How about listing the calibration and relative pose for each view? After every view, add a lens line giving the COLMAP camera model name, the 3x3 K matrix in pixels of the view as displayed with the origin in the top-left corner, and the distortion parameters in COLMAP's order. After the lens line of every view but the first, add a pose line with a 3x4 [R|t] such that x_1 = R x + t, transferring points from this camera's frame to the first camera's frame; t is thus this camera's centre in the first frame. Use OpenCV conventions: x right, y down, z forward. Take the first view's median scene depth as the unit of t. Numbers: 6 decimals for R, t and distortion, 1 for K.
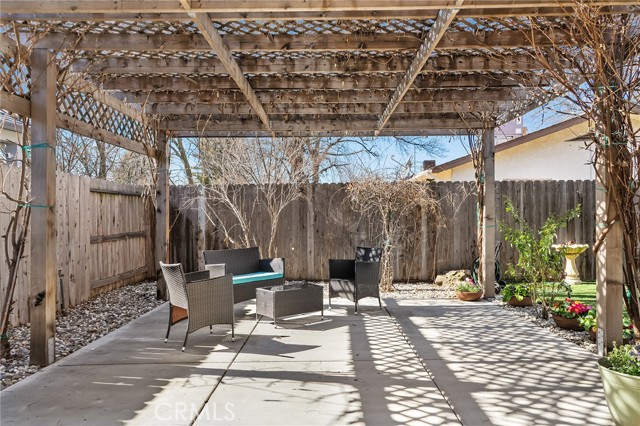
lens RADIAL K [[466.8, 0, 317.4], [0, 466.8, 212.9], [0, 0, 1]] dist [-0.000627, 0.000227]
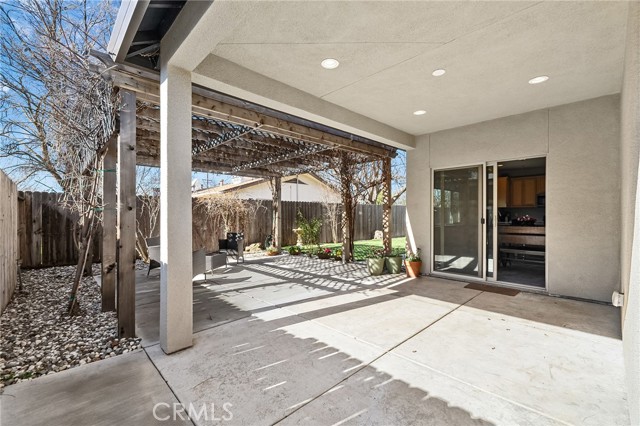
lens RADIAL K [[287.4, 0, 321.6], [0, 287.4, 215.4], [0, 0, 1]] dist [0.001147, 0.000029]
pose [[0.713080, 0.002529, 0.701078, -0.791683], [-0.003295, 0.999995, -0.000256, 0.000632], [-0.701075, -0.002127, 0.713085, -0.197383]]
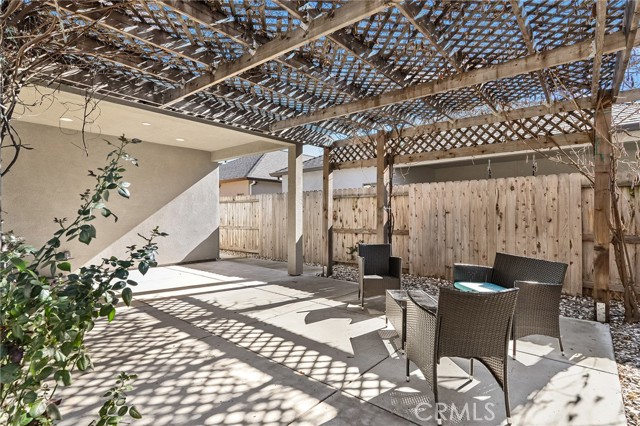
lens RADIAL K [[325.2, 0, 319.2], [0, 325.2, 214.4], [0, 0, 1]] dist [-0.000690, -0.001770]
pose [[-0.630668, 0.006795, -0.776023, 0.700811], [0.006277, 0.999974, 0.003655, 0.007976], [0.776027, -0.002566, -0.630694, 1.748847]]
